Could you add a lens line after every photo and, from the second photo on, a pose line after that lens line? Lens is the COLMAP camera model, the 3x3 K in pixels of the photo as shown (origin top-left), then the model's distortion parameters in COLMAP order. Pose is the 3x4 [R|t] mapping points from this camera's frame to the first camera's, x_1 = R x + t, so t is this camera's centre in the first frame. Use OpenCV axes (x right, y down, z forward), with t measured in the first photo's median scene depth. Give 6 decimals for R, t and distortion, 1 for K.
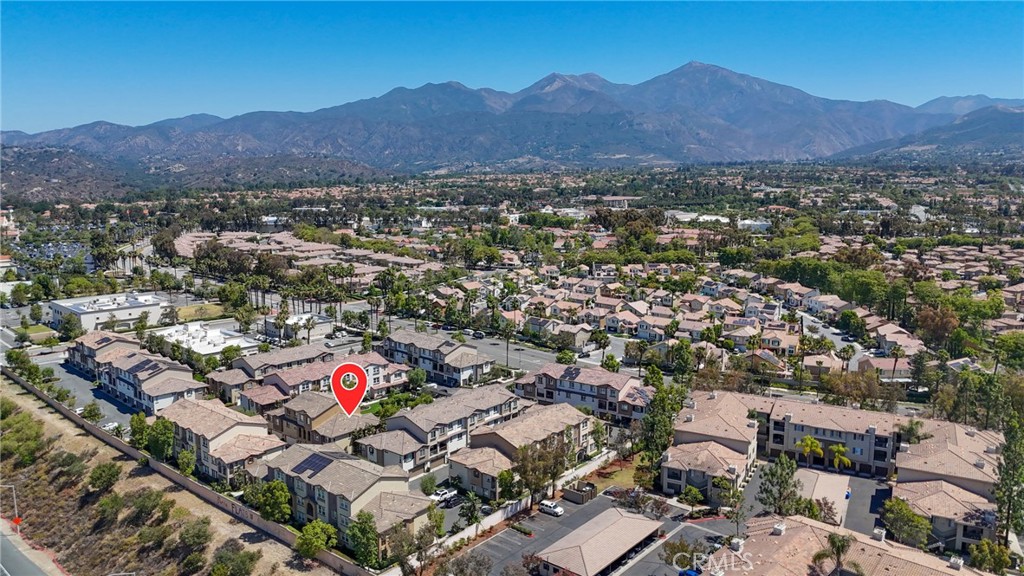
lens RADIAL K [[757.5, 0, 512.0], [0, 757.5, 288.0], [0, 0, 1]] dist [0.111352, -0.119667]
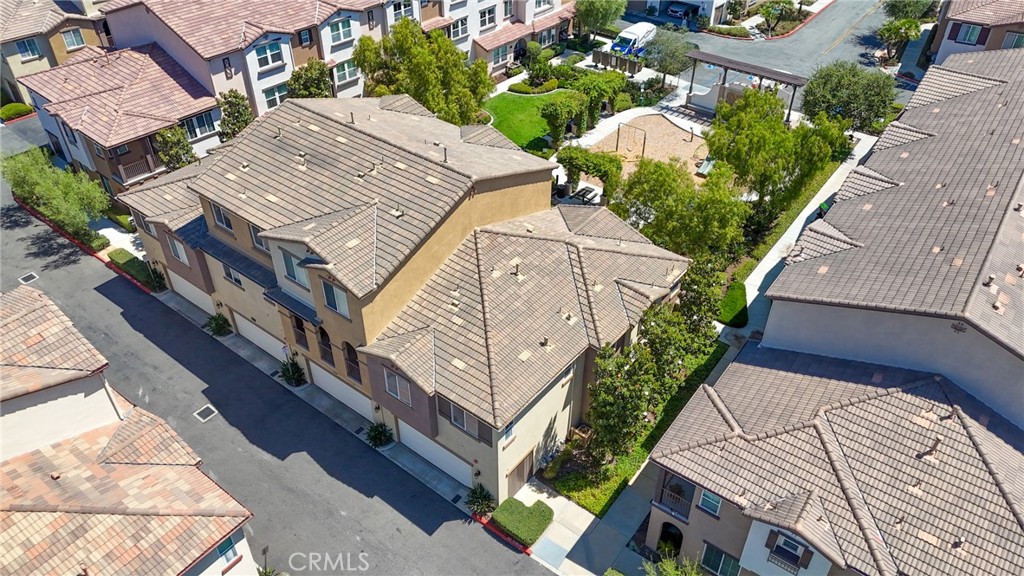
lens RADIAL K [[757.5, 0, 512.0], [0, 757.5, 288.0], [0, 0, 1]] dist [0.111352, -0.119667]
pose [[0.998548, -0.030417, 0.044458, -0.200290], [0.004878, 0.872986, 0.487720, 0.069297], [-0.053646, -0.486795, 0.871867, 0.722664]]
